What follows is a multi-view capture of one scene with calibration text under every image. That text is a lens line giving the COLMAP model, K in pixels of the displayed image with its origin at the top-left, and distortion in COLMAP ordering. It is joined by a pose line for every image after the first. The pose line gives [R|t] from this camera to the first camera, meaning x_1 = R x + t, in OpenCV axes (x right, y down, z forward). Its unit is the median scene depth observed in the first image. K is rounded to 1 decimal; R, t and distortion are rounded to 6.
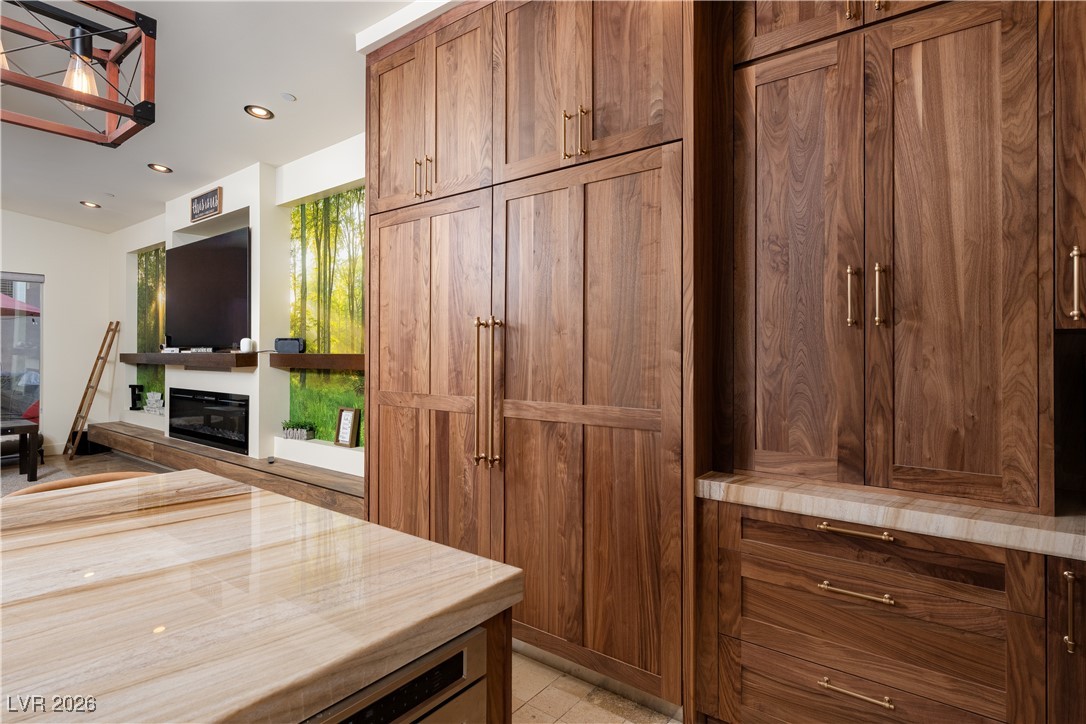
lens RADIAL K [[555.7, 0, 536.3], [0, 555.7, 347.1], [0, 0, 1]] dist [0.000150, -0.000109]
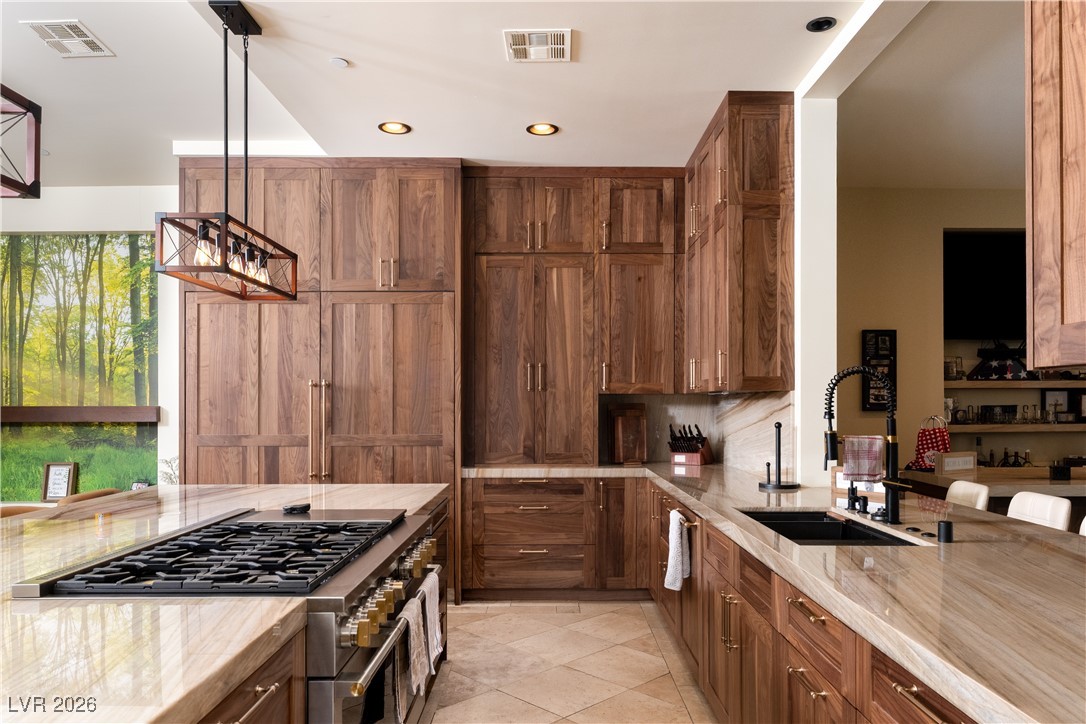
lens RADIAL K [[734.0, 0, 546.1], [0, 734.0, 400.0], [0, 0, 1]] dist [-0.000825, -0.000568]
pose [[0.790591, 0.000750, 0.612344, -0.931535], [-0.002509, 0.999995, 0.002013, -0.006730], [-0.612339, -0.003128, 0.790589, -1.069653]]
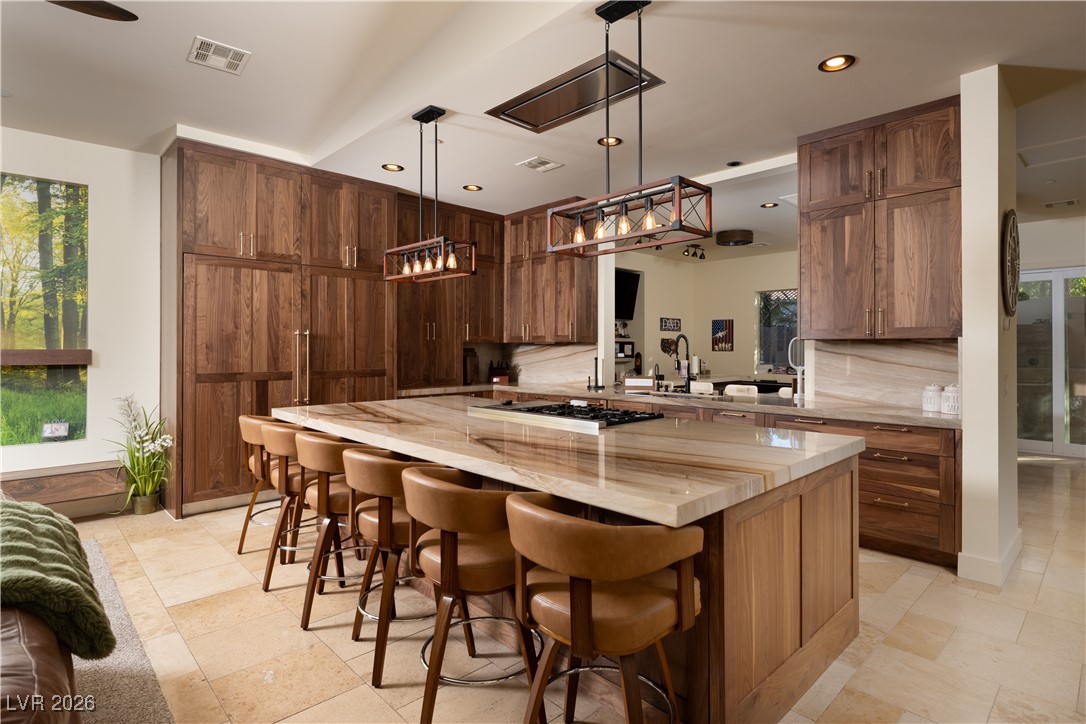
lens RADIAL K [[559.8, 0, 566.2], [0, 559.8, 346.4], [0, 0, 1]] dist [-0.004525, -0.000679]
pose [[0.129525, 0.003011, 0.991572, -2.268636], [-0.008254, 0.999964, -0.001958, 0.000909], [-0.991542, -0.007931, 0.129546, -0.245530]]
